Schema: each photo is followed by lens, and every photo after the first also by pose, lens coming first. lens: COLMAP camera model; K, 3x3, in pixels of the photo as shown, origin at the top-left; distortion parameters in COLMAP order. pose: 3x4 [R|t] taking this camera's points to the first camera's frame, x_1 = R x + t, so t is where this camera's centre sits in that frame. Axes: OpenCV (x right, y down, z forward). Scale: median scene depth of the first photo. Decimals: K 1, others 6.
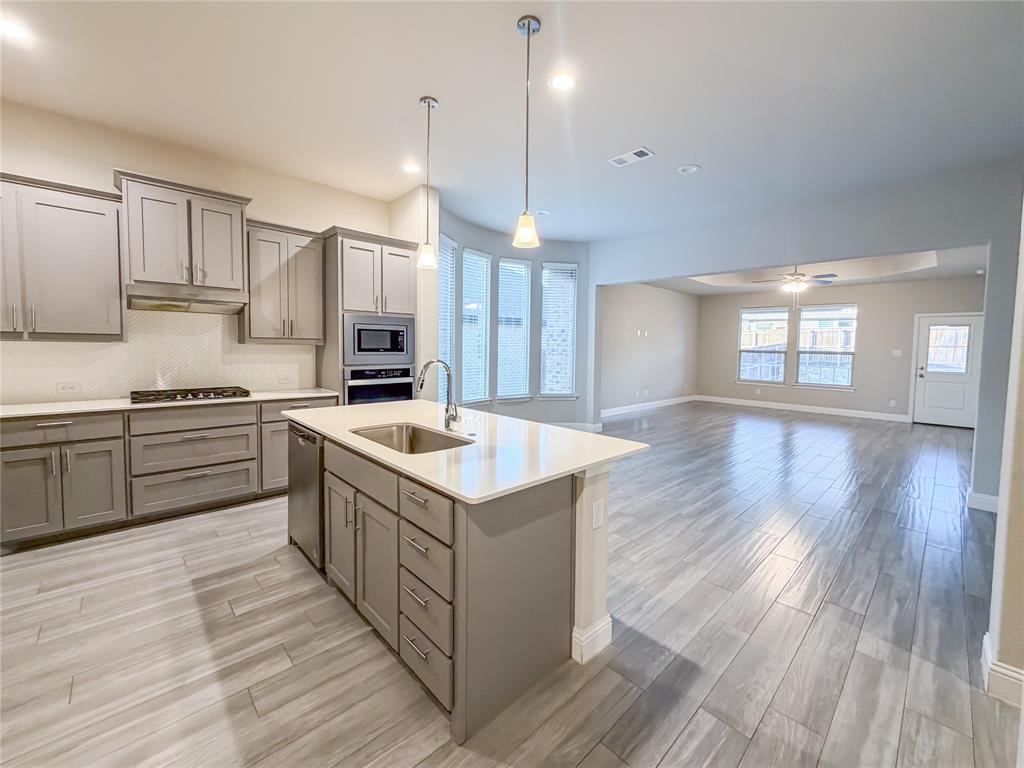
lens RADIAL K [[416.9, 0, 513.3], [0, 416.9, 368.3], [0, 0, 1]] dist [0.000614, -0.000316]
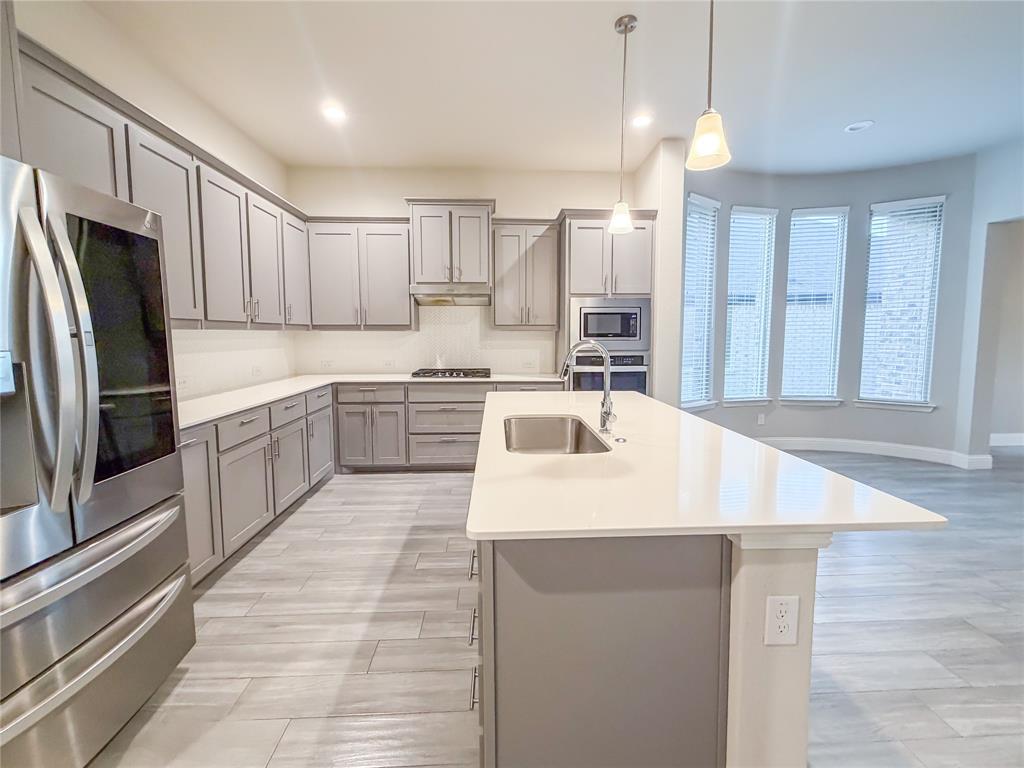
lens RADIAL K [[416.9, 0, 513.3], [0, 416.9, 368.3], [0, 0, 1]] dist [0.000614, -0.000316]
pose [[0.757950, 0.036869, -0.651270, 0.124686], [-0.022217, 0.999281, 0.030715, 0.005997], [0.651934, -0.008811, 0.758224, 0.162174]]
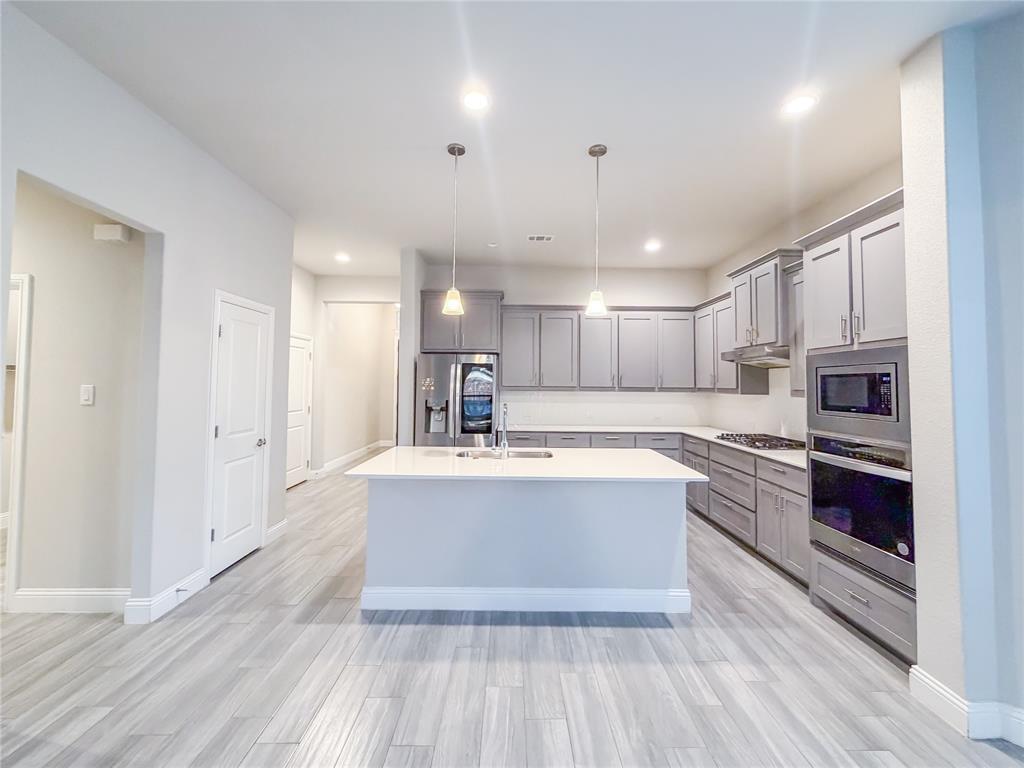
lens RADIAL K [[416.9, 0, 513.3], [0, 416.9, 368.3], [0, 0, 1]] dist [0.000614, -0.000316]
pose [[-0.683628, -0.048933, -0.728189, 0.430011], [-0.058781, 0.998200, -0.011892, -0.065997], [0.727460, 0.034674, -0.685274, 1.055078]]
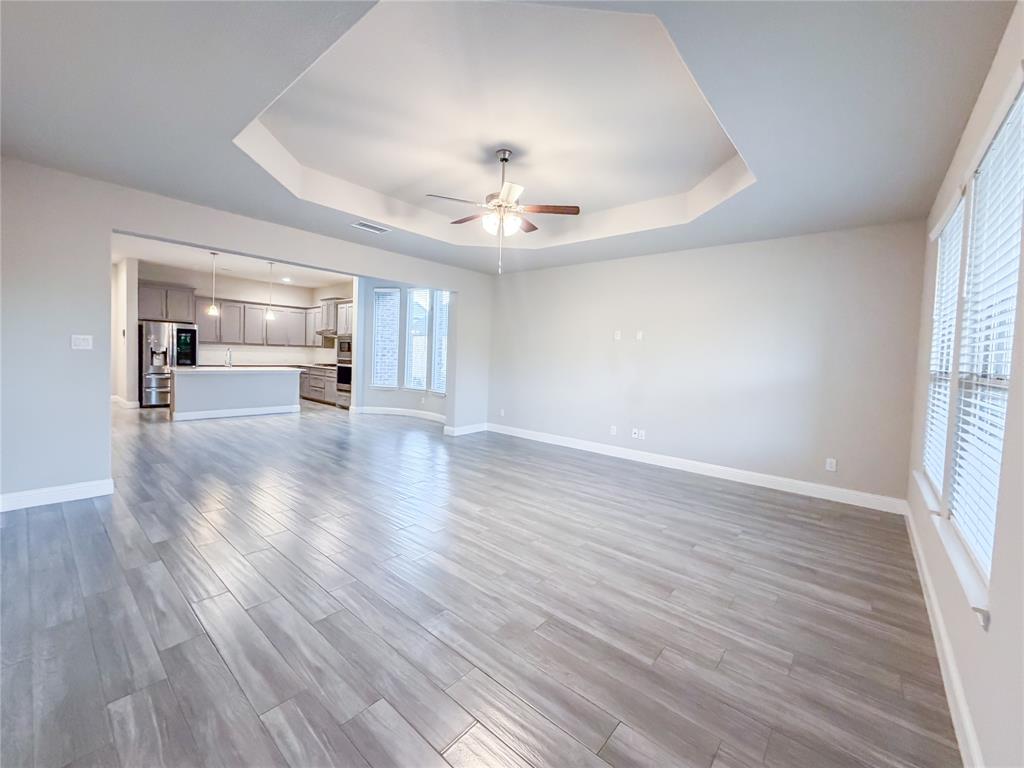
lens RADIAL K [[416.9, 0, 513.3], [0, 416.9, 368.3], [0, 0, 1]] dist [0.000614, -0.000316]
pose [[0.104585, 0.021016, -0.994294, 1.988747], [-0.088146, 0.996038, 0.011781, -0.058340], [0.990602, 0.086411, 0.106023, 1.664525]]
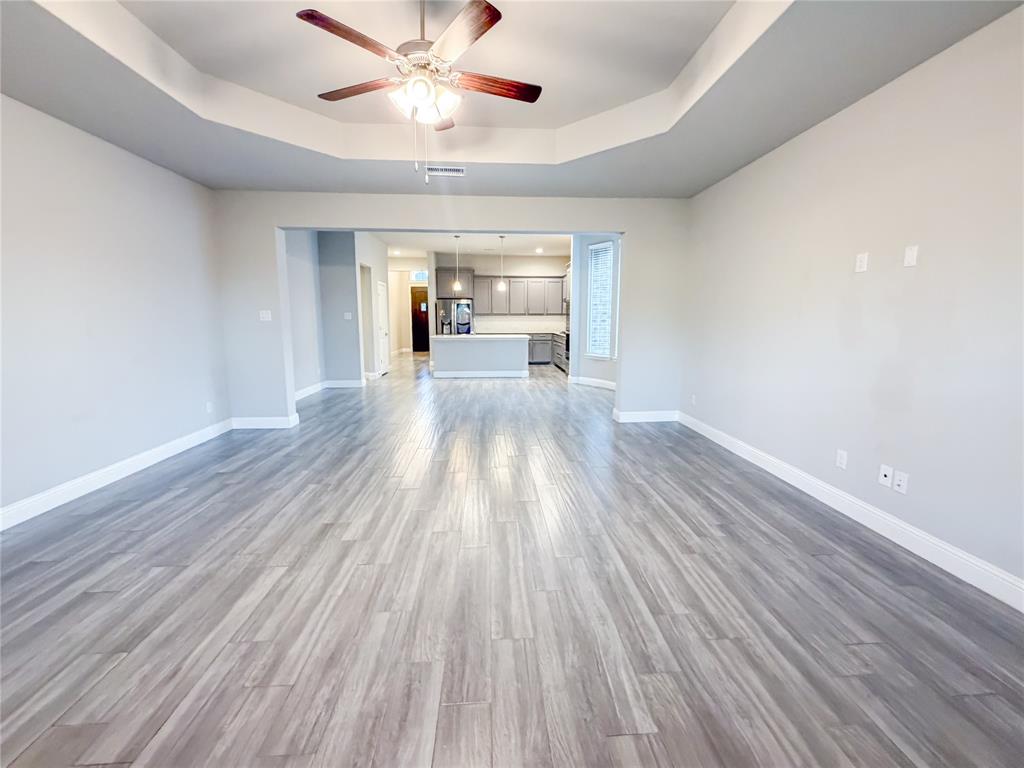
lens RADIAL K [[416.9, 0, 513.3], [0, 416.9, 368.3], [0, 0, 1]] dist [0.000614, -0.000316]
pose [[-0.643092, 0.079217, -0.761681, 1.503873], [-0.051815, 0.987854, 0.146488, -0.085233], [0.764034, 0.133672, -0.631176, 2.162035]]
